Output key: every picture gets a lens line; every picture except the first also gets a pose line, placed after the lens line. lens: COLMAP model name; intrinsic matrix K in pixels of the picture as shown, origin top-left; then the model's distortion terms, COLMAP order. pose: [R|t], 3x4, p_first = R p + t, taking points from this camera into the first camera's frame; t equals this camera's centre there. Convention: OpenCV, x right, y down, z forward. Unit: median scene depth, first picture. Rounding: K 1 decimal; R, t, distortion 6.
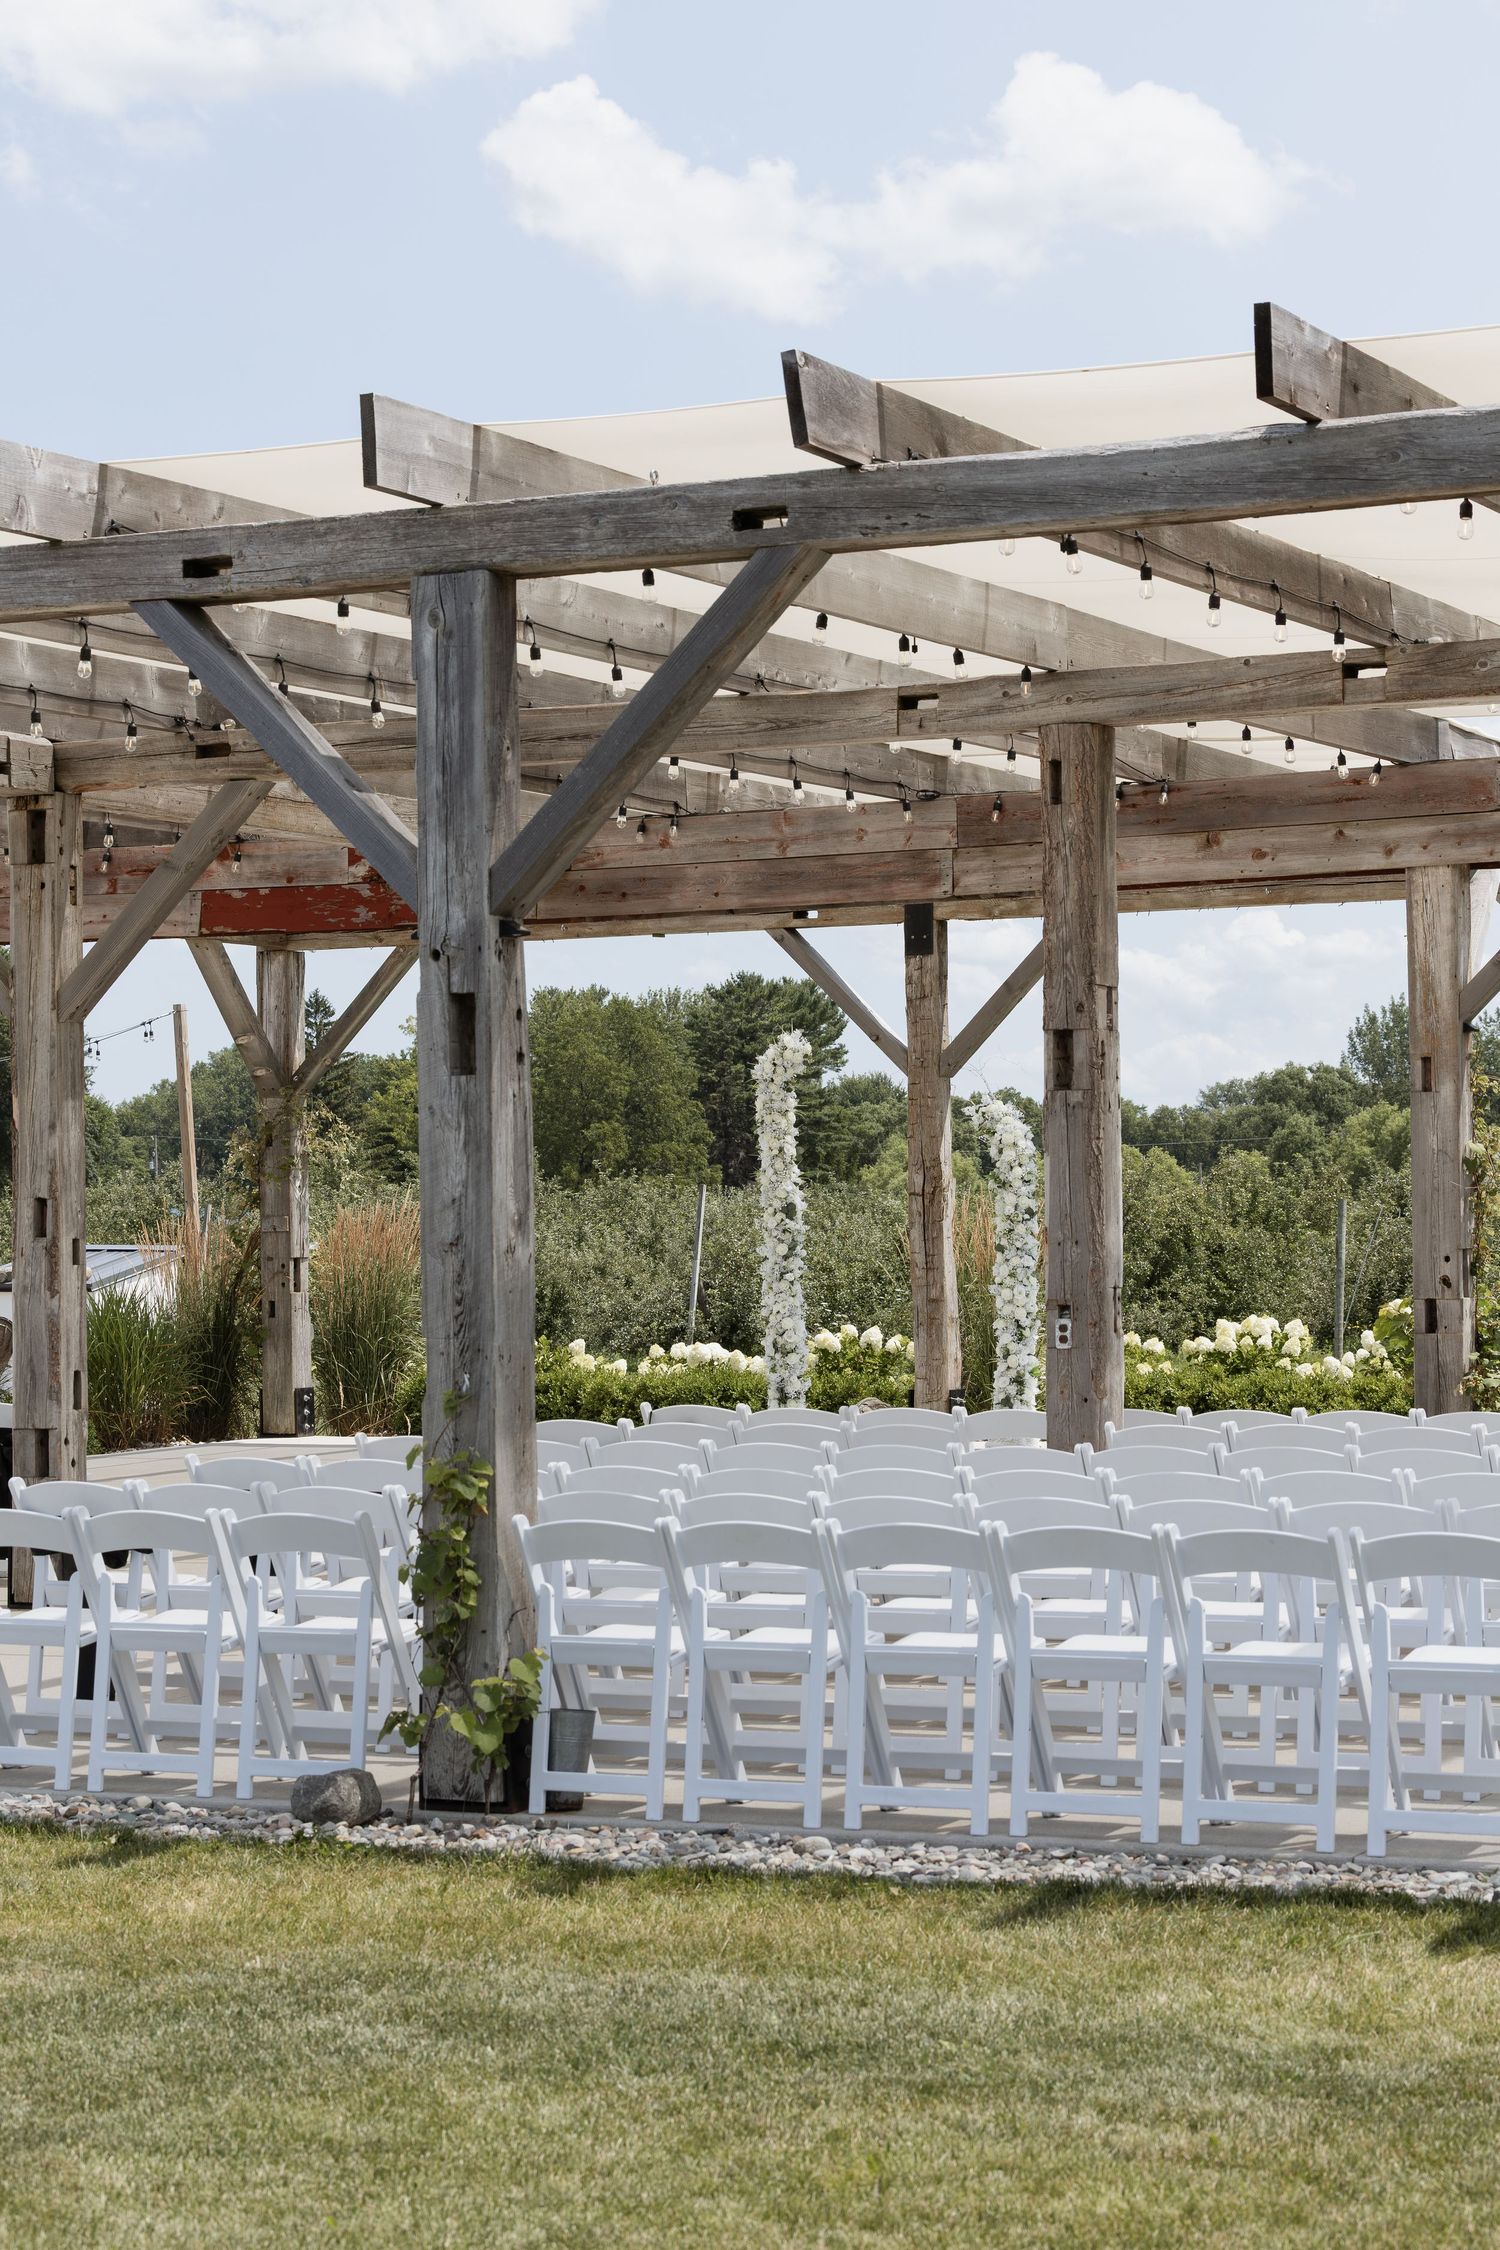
lens RADIAL K [[4362.9, 0, 745.6], [0, 4362.9, 1121.4], [0, 0, 1]] dist [0.207816, 0.000000]
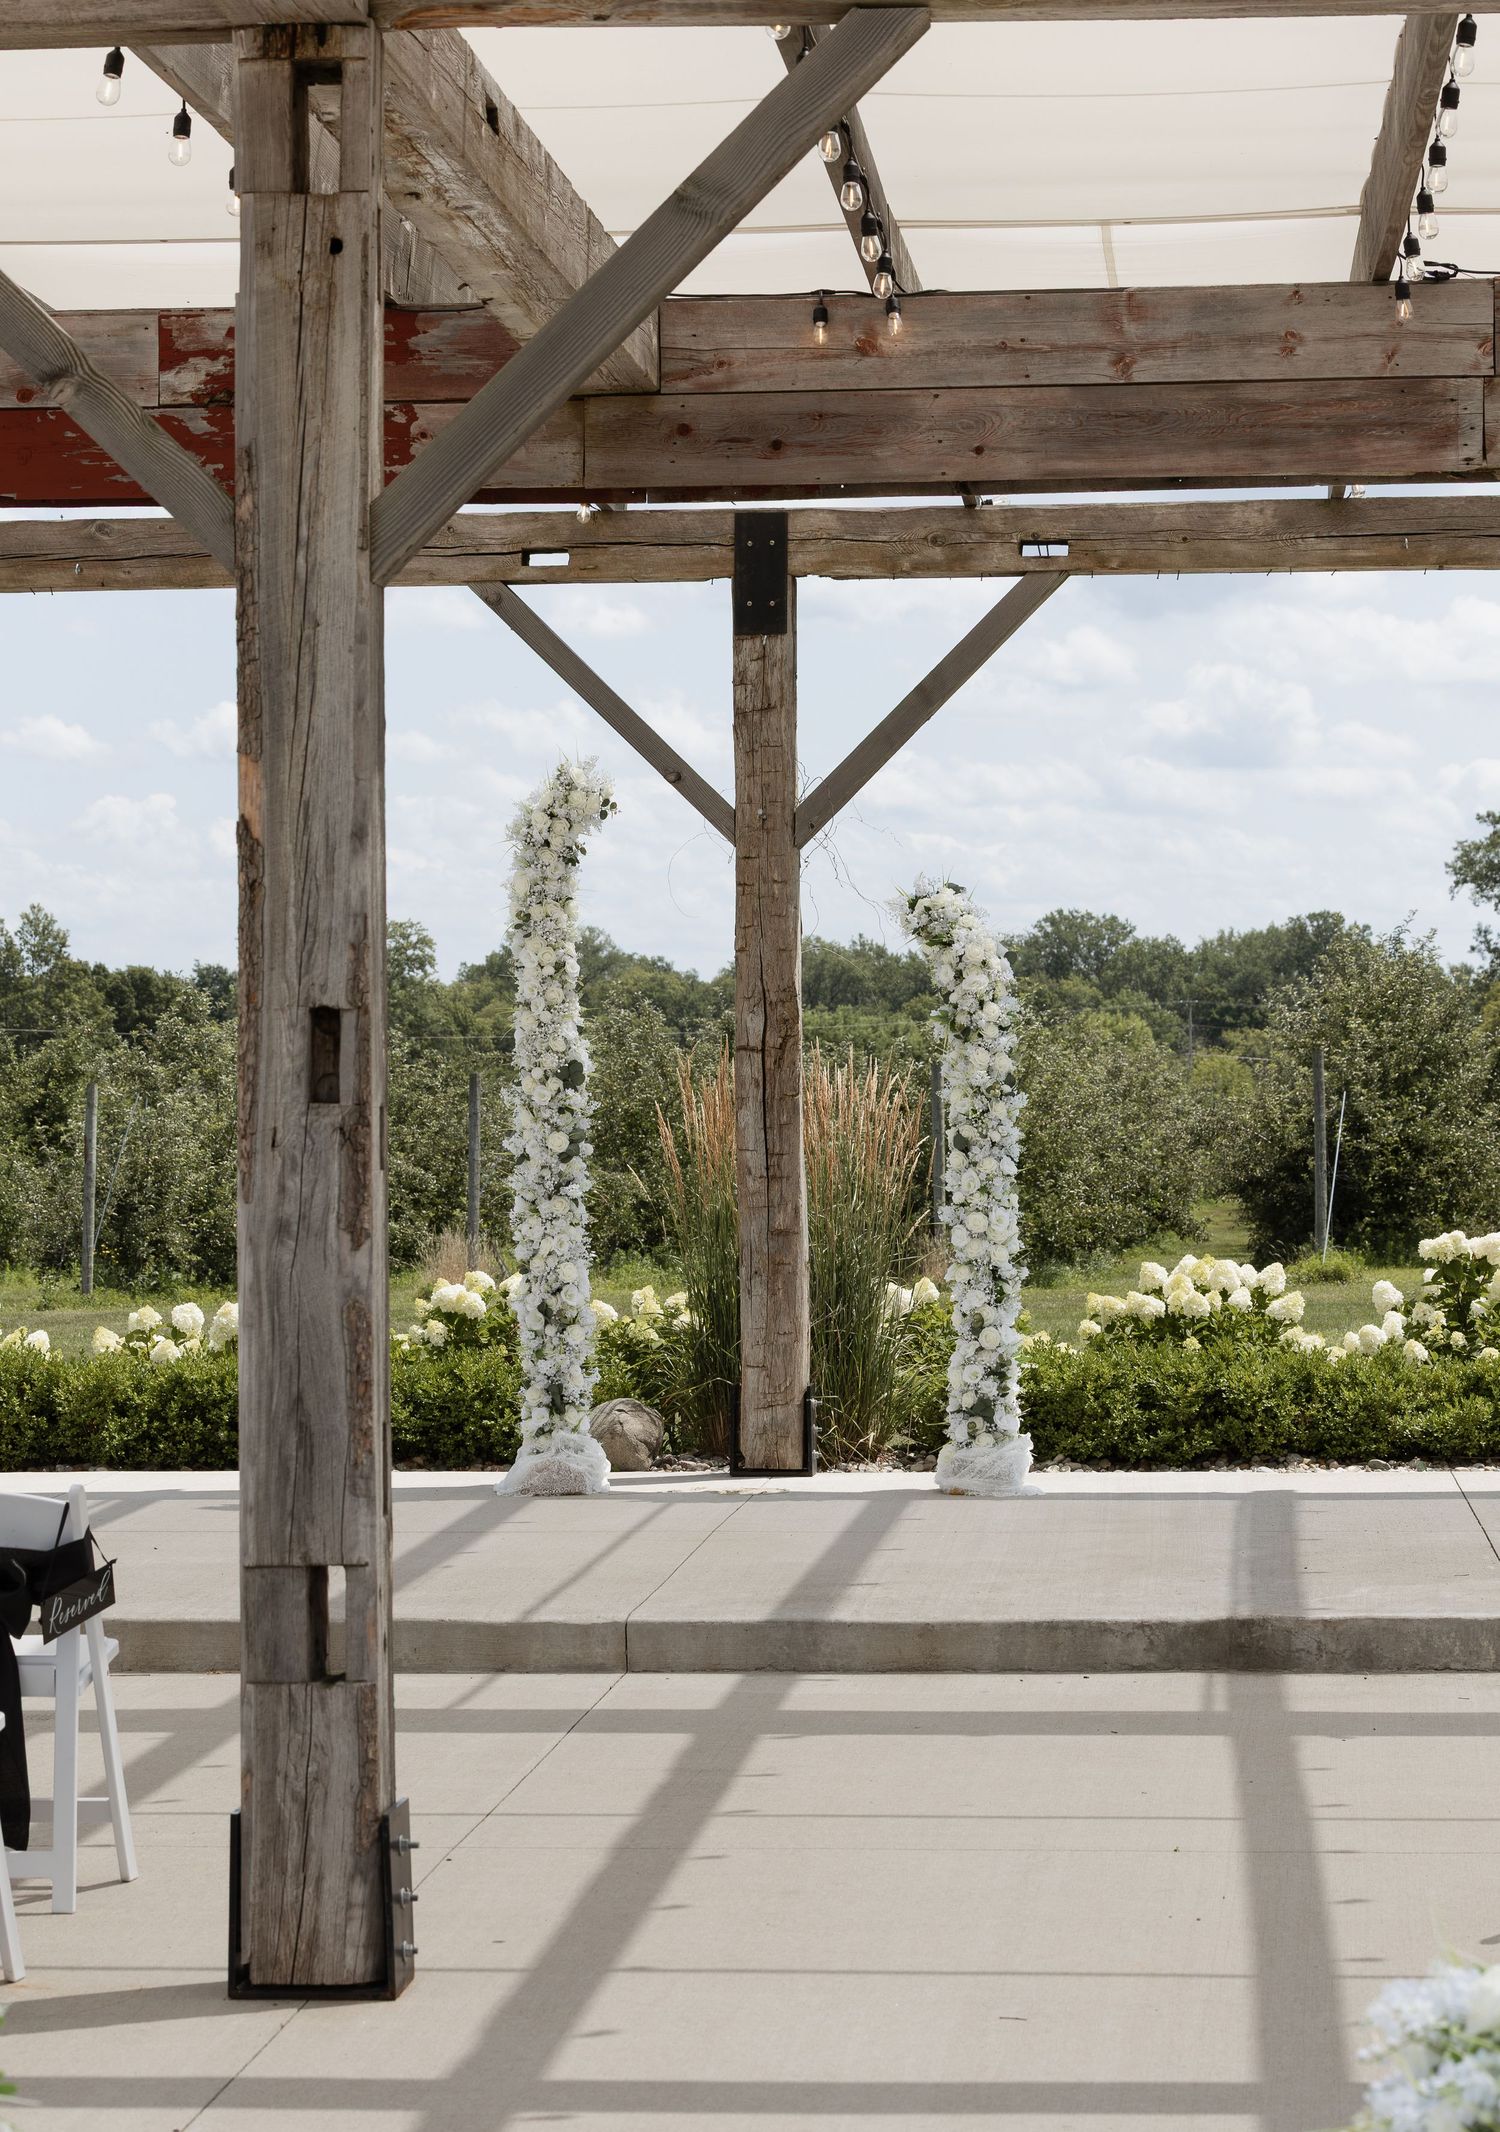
lens RADIAL K [[5129.8, 0, 751.0], [0, 5129.8, 1082.2], [0, 0, 1]] dist [0.091177, 0.000000]
pose [[0.938619, 0.010618, 0.344791, -0.202009], [-0.016461, 0.999766, 0.014023, 0.011948], [-0.344562, -0.018838, 0.938575, 0.372951]]
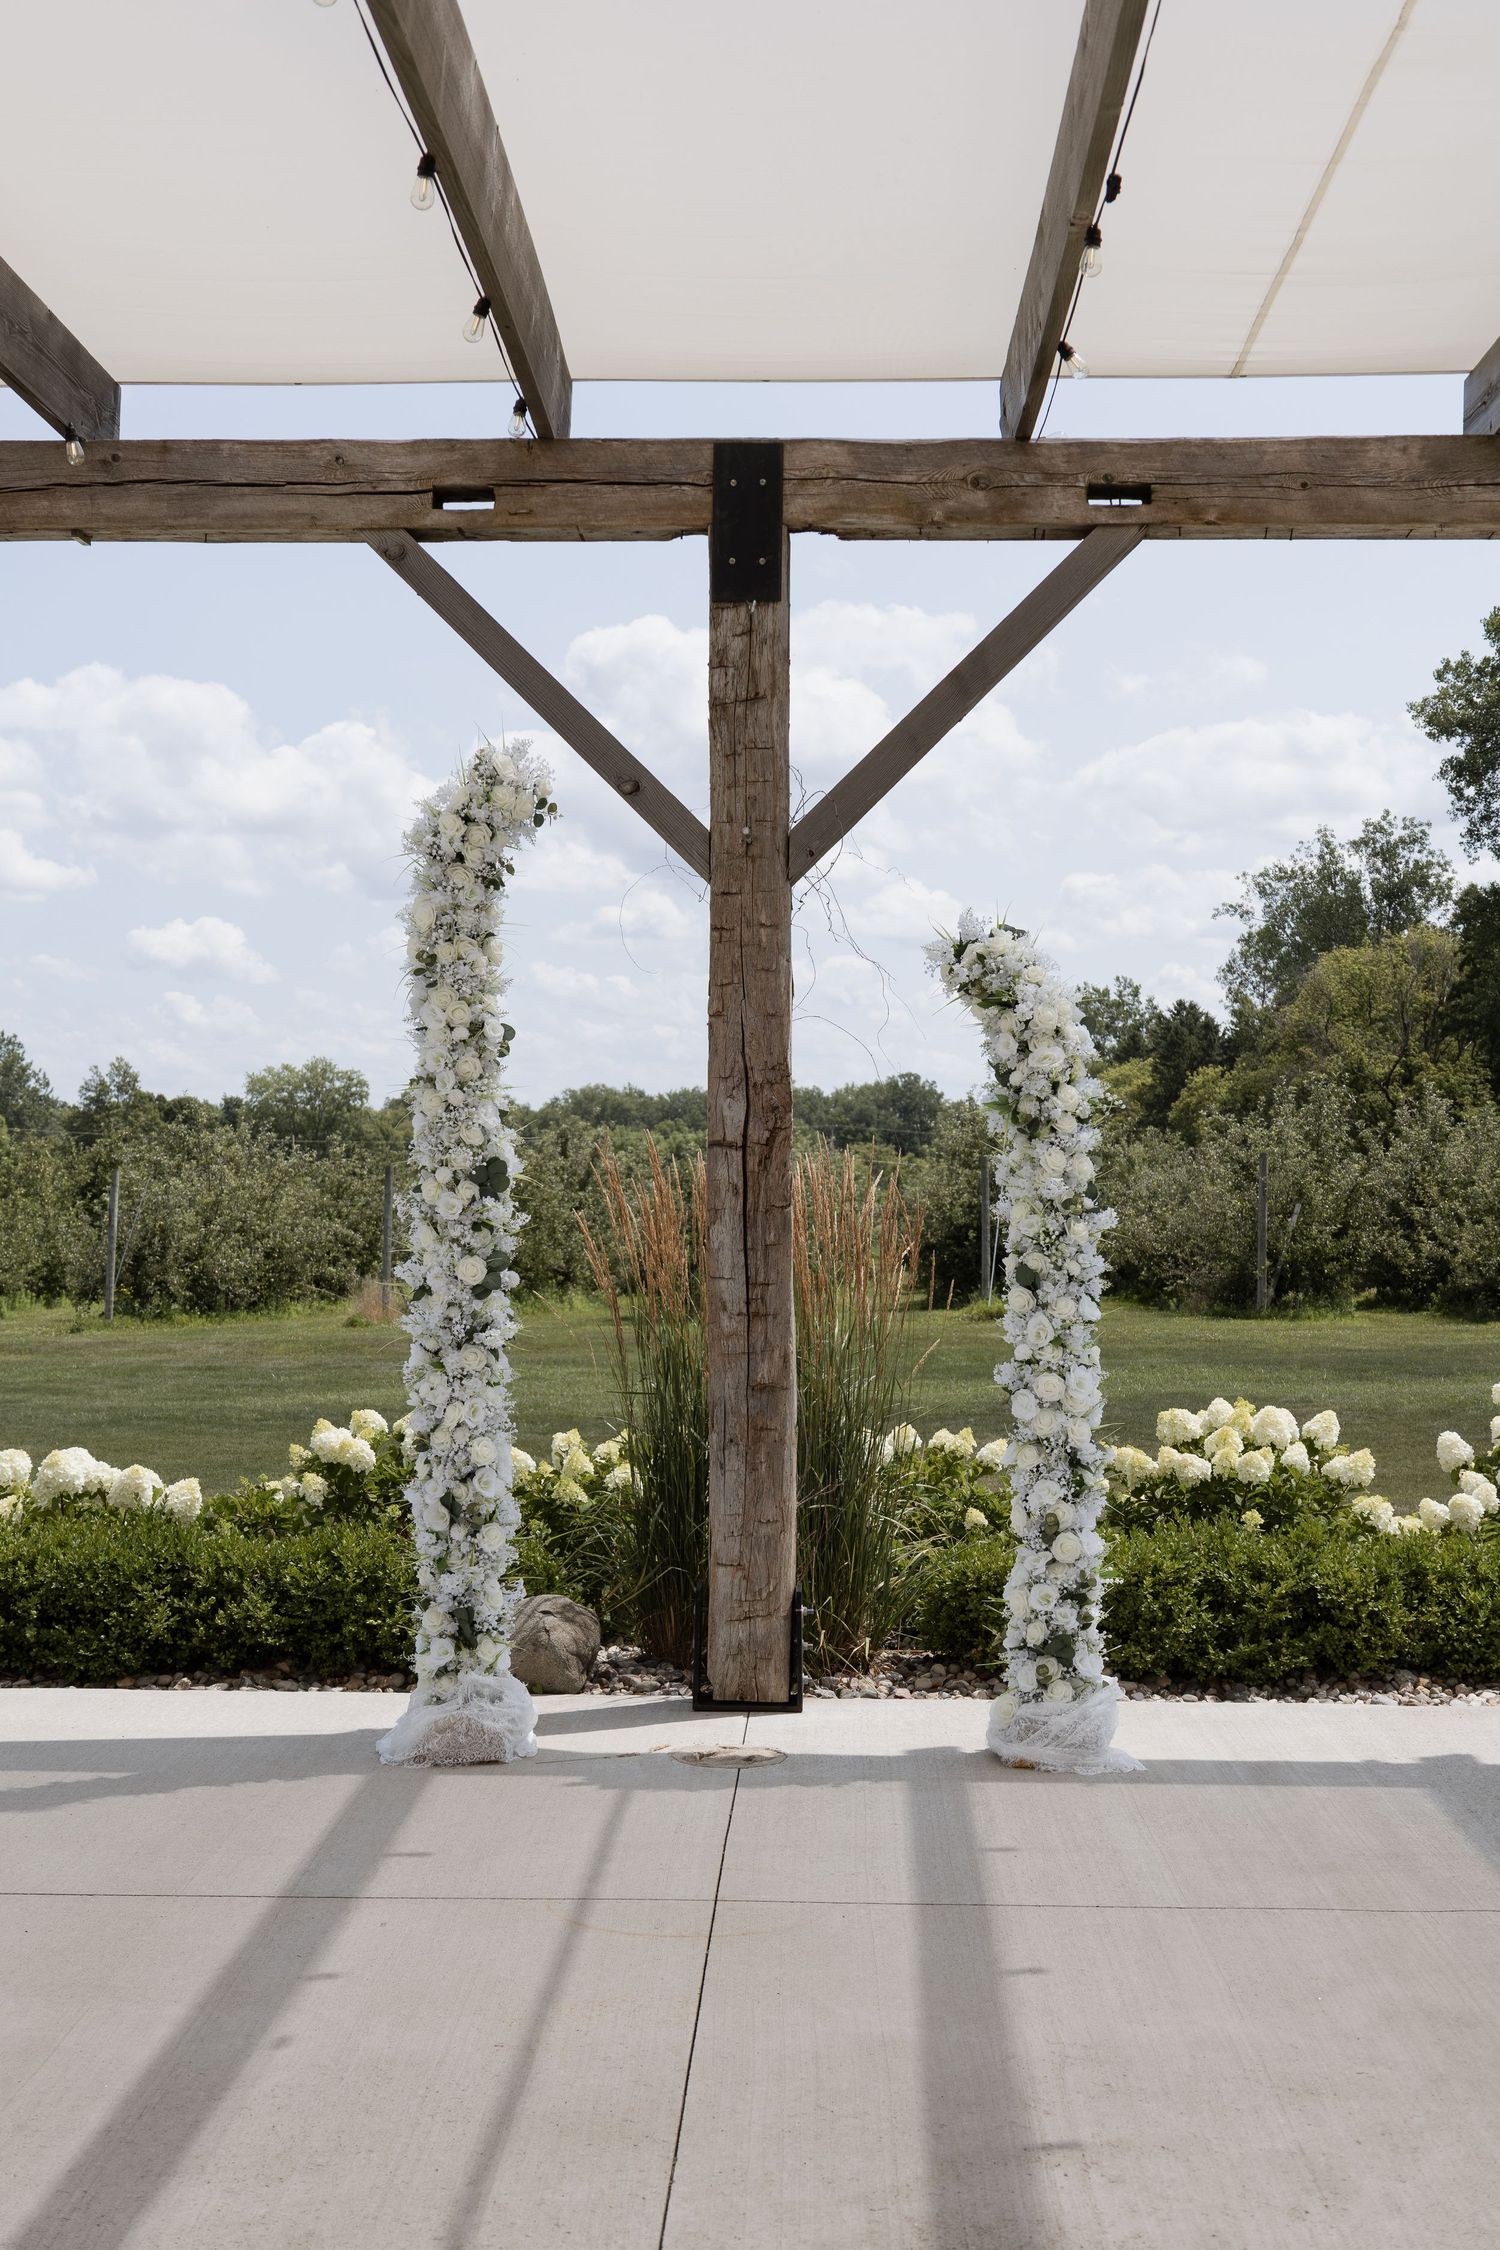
lens RADIAL K [[3111.7, 0, 753.2], [0, 3111.7, 1107.4], [0, 0, 1]] dist [0.014453, 0.000000]
pose [[0.915542, 0.029897, 0.401111, -0.086898], [-0.028952, 0.999545, -0.008418, 0.015972], [-0.401180, -0.003906, 0.915991, 0.735921]]
